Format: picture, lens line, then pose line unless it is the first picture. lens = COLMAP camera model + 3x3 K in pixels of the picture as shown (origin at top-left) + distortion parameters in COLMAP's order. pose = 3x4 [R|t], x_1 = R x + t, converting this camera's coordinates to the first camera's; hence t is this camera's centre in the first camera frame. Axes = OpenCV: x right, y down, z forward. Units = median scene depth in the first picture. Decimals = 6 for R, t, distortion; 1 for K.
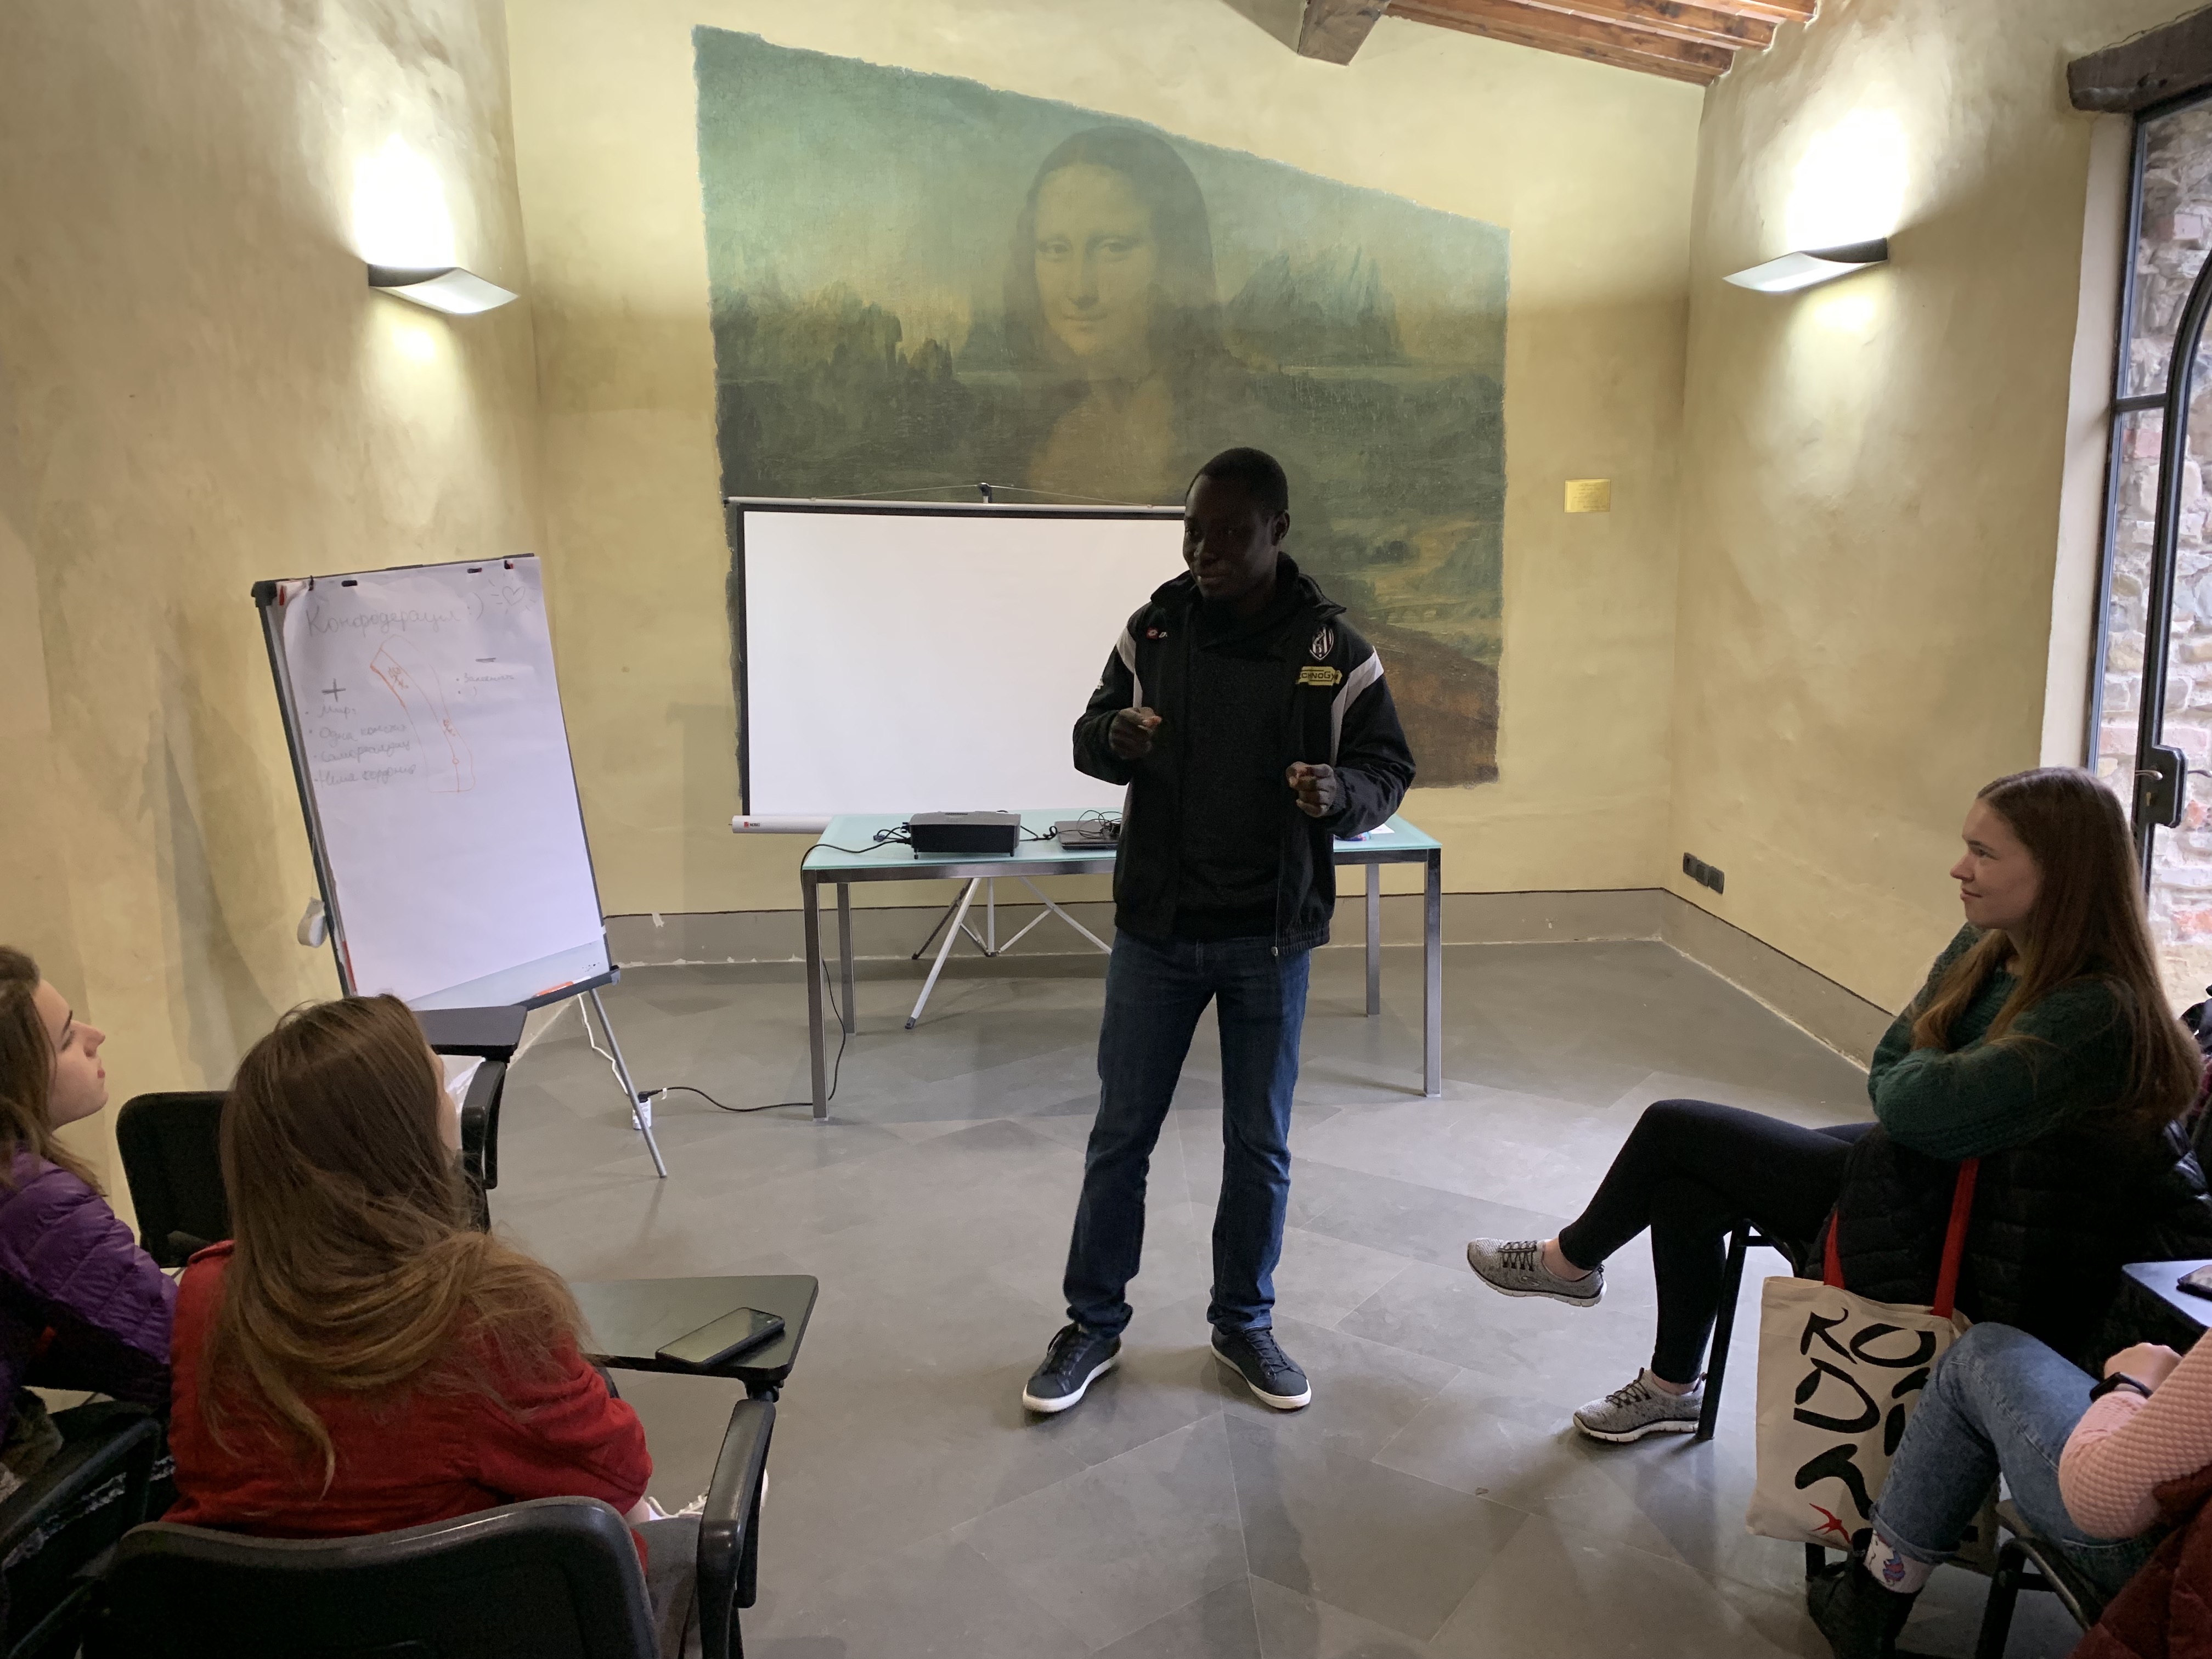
lens RADIAL K [[1708.3, 0, 1081.9], [0, 1708.3, 859.3], [0, 0, 1]] dist [0.018976, -0.050190]
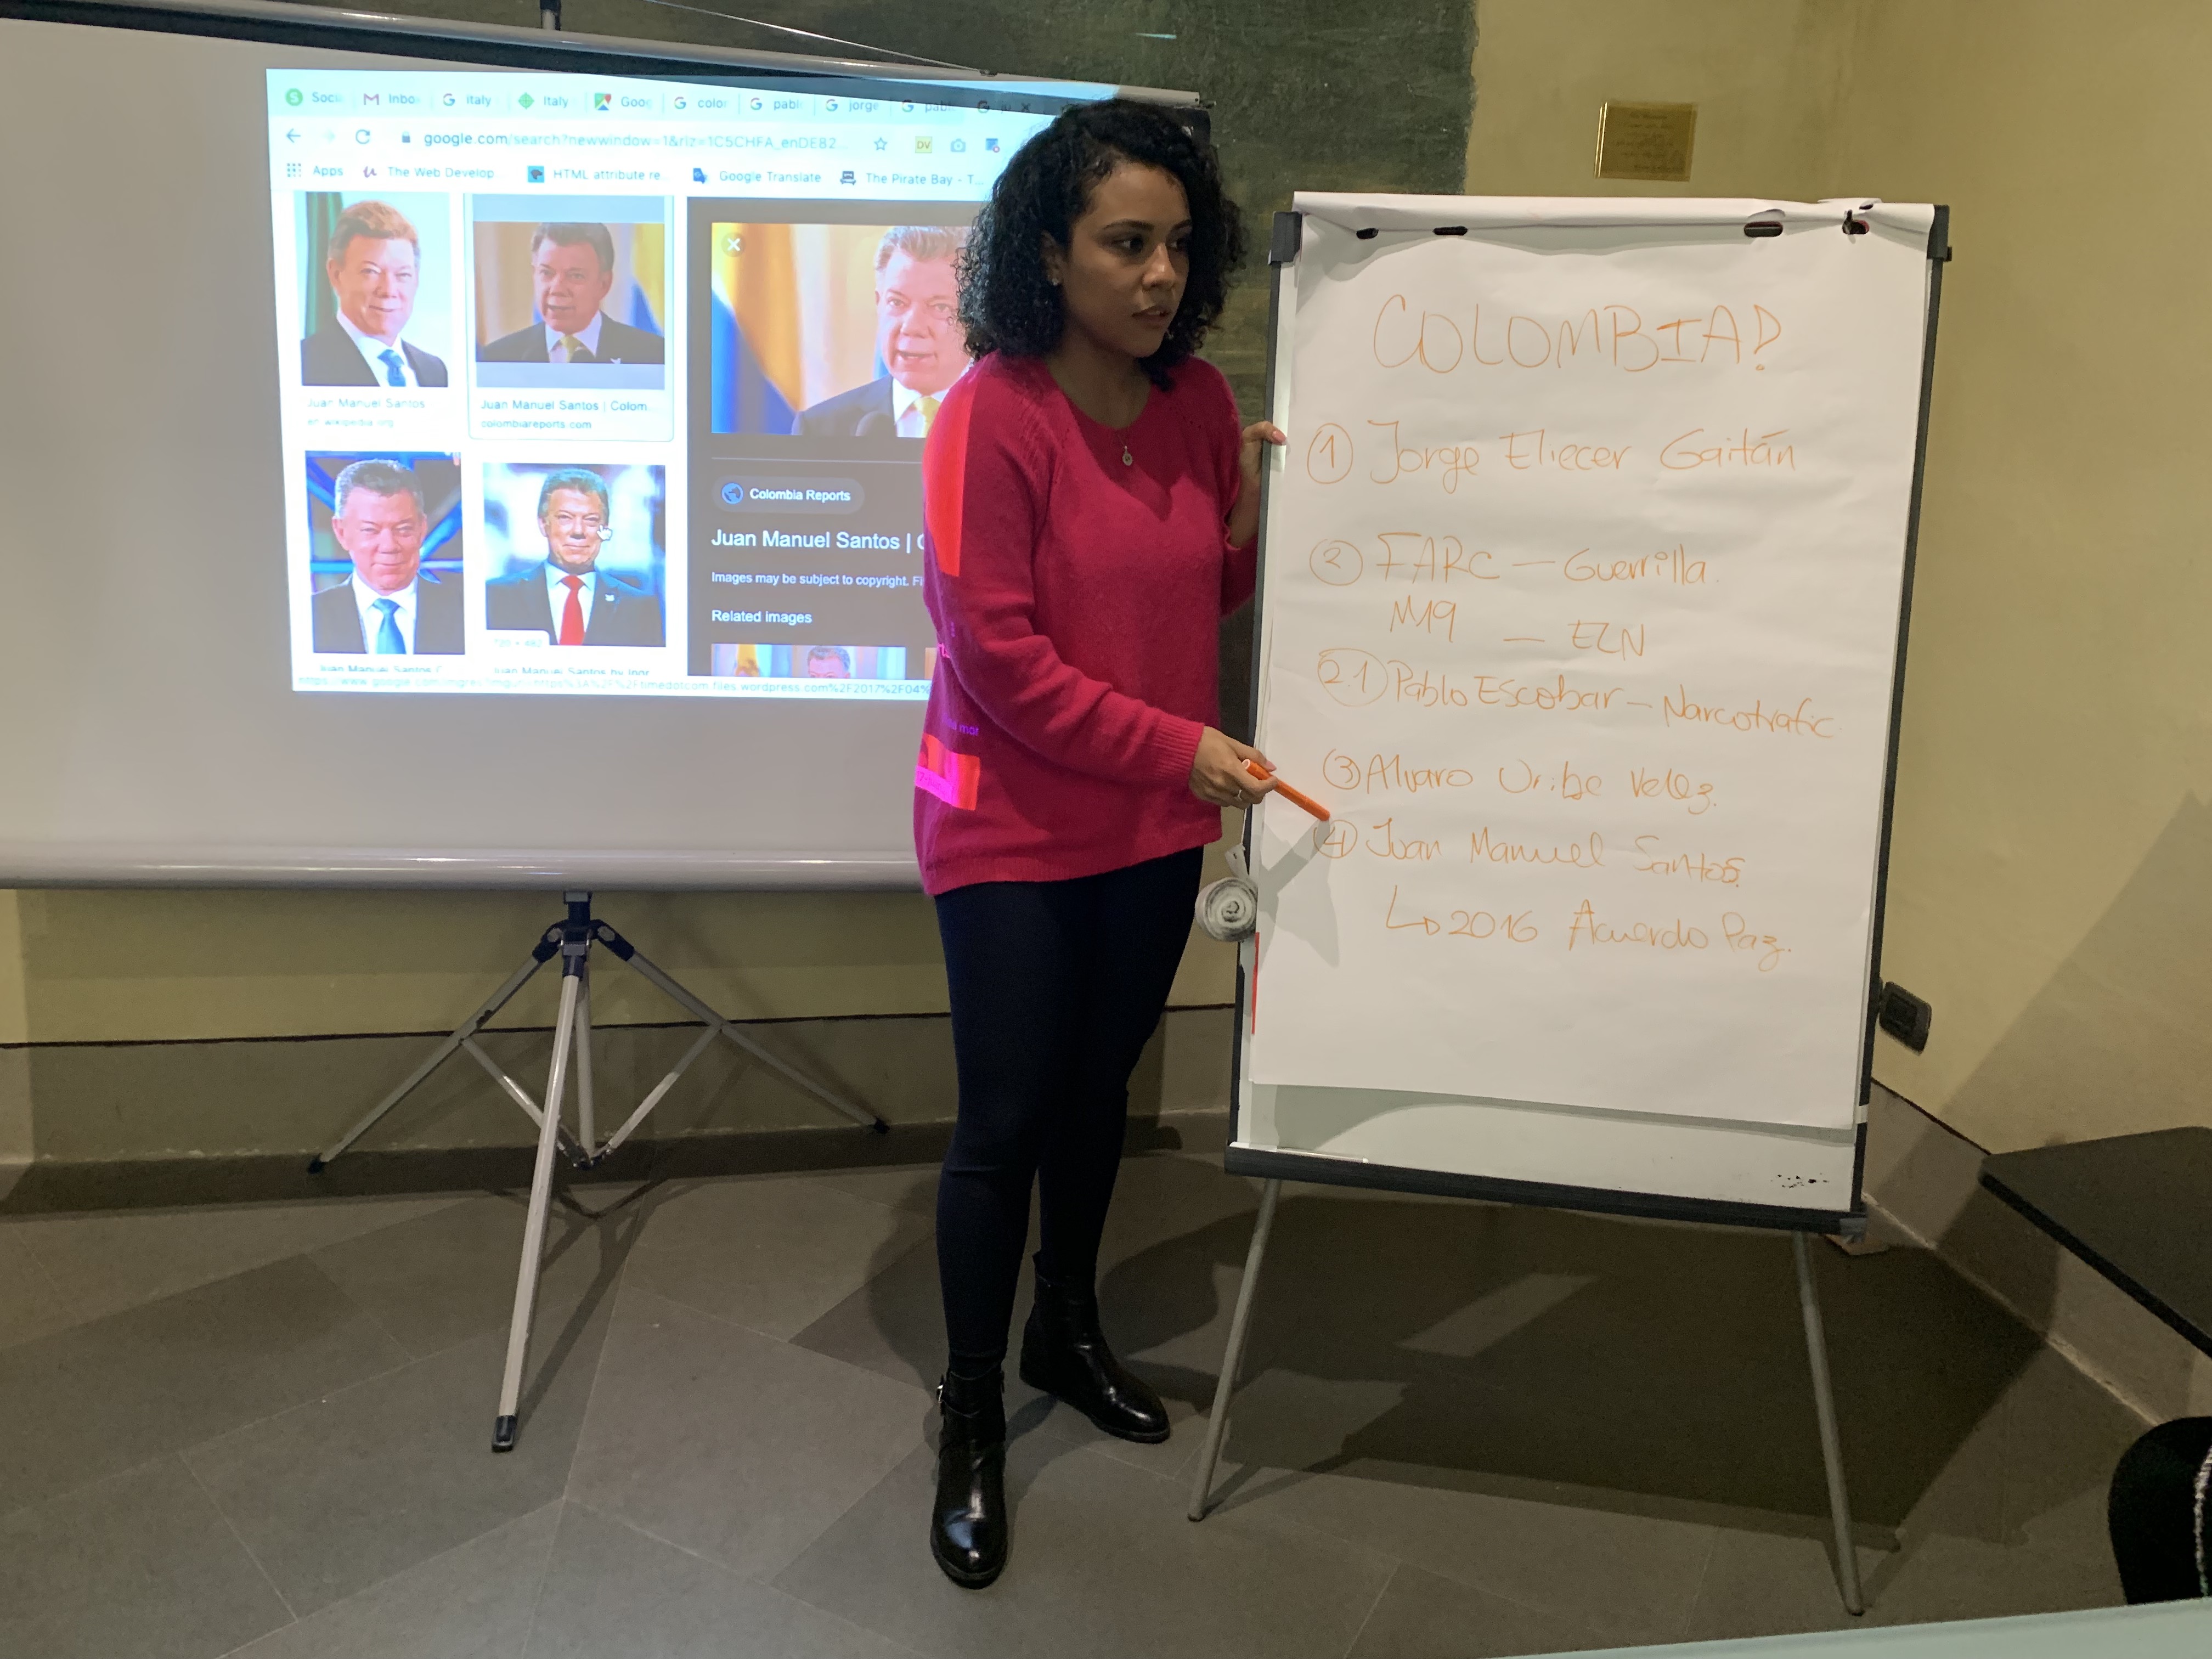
lens RADIAL K [[1827.9, 0, 1067.6], [0, 1827.9, 848.8], [0, 0, 1]] dist [0.087523, -0.183652]
pose [[0.992407, 0.013040, 0.122301, 0.092195], [-0.020261, 0.998112, 0.057982, -0.054766], [-0.121314, -0.060020, 0.990798, 0.548689]]
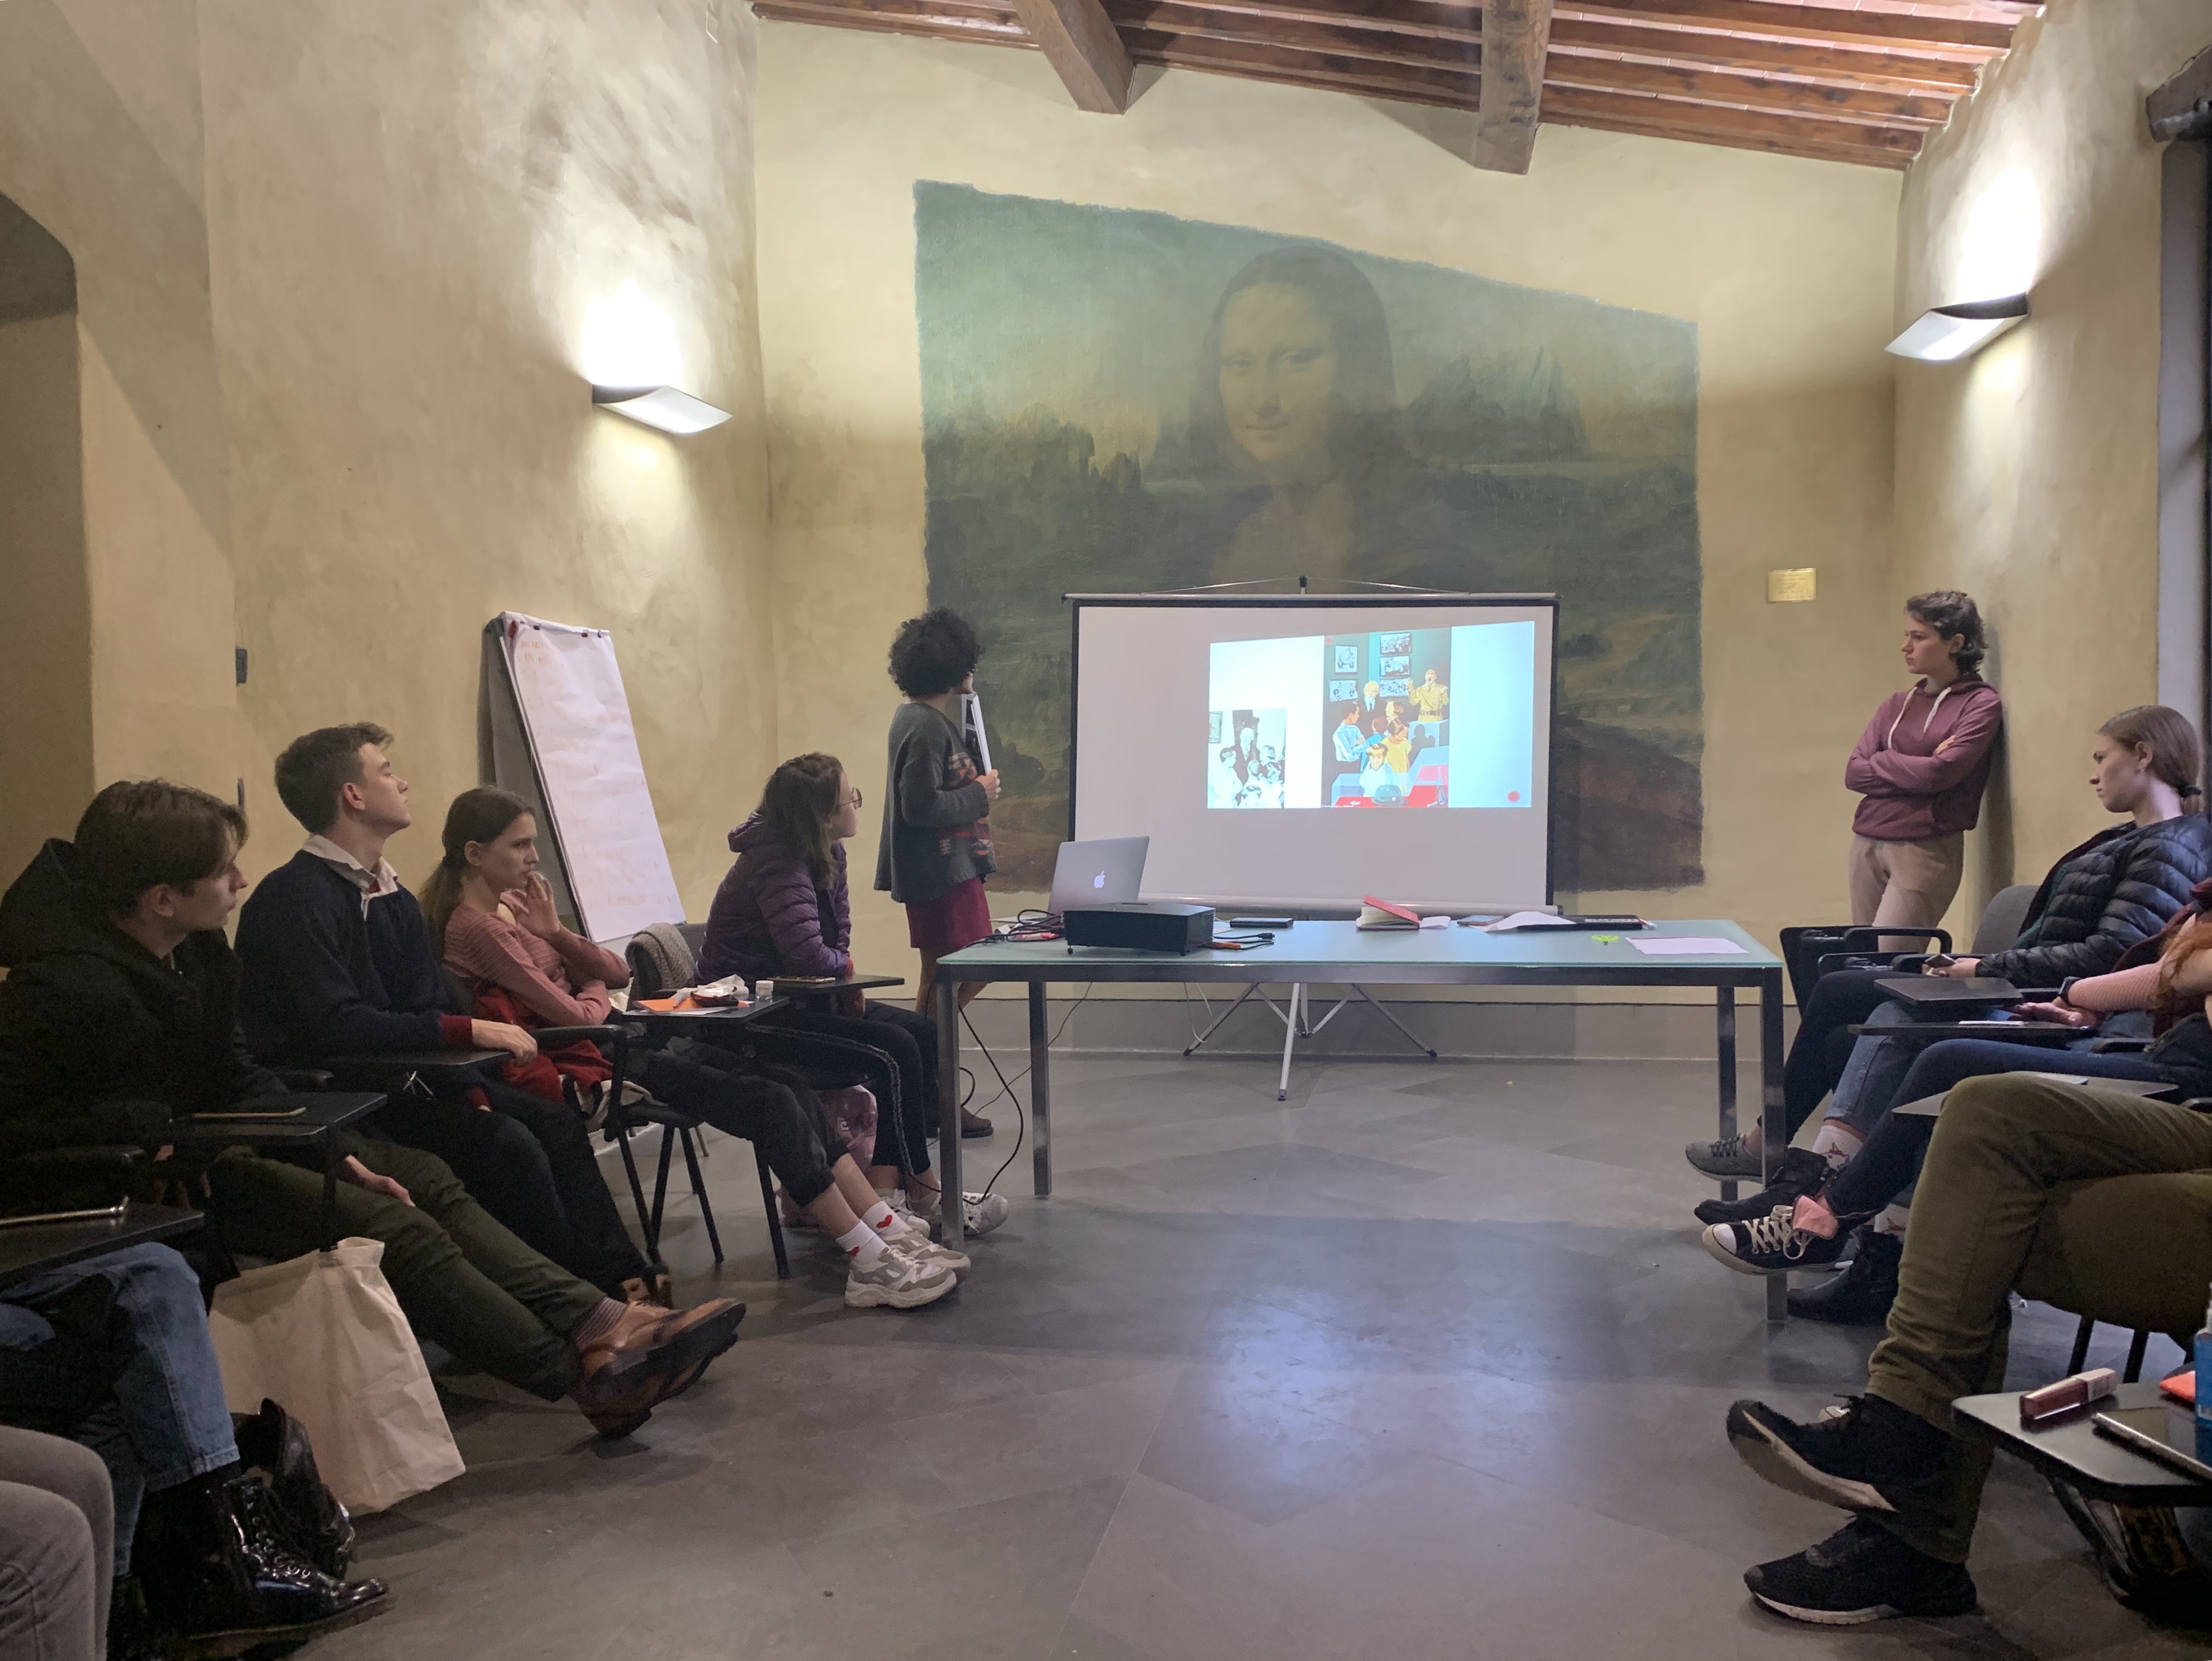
lens RADIAL K [[1828.0, 0, 1067.6], [0, 1828.0, 849.8], [0, 0, 1]] dist [0.087523, -0.183652]
pose [[0.975958, 0.011504, -0.217653, 0.129515], [-0.037798, 0.992408, -0.117036, 0.073718], [0.214654, 0.122449, 0.968984, -0.075414]]
